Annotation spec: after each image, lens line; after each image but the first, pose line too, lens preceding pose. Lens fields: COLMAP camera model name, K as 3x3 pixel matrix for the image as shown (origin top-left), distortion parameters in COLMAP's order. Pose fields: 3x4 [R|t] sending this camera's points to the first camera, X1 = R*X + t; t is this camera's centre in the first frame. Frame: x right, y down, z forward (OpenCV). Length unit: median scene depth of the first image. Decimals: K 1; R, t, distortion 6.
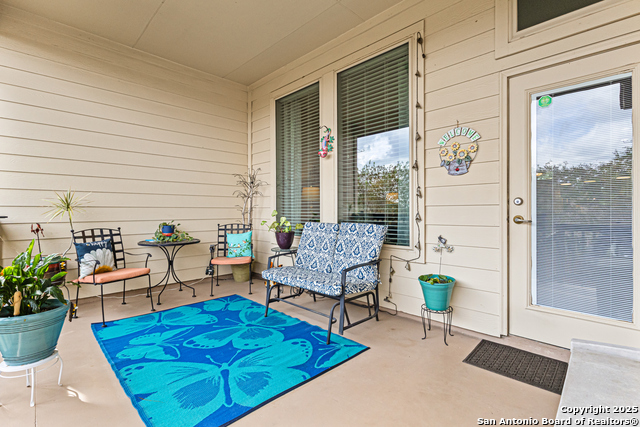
lens RADIAL K [[296.6, 0, 318.4], [0, 296.6, 211.3], [0, 0, 1]] dist [0.003488, -0.000453]
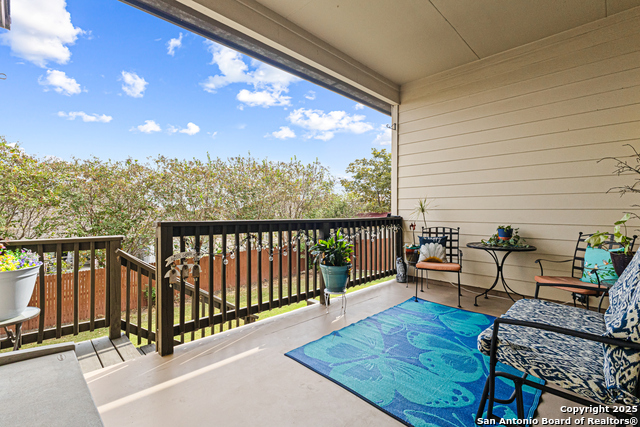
lens RADIAL K [[296.6, 0, 318.5], [0, 296.6, 212.4], [0, 0, 1]] dist [0.003488, -0.000453]
pose [[-0.014439, 0.002951, -0.999891, 0.534192], [-0.003845, 0.999988, 0.003006, -0.005693], [0.999888, 0.003888, -0.014428, 0.526485]]
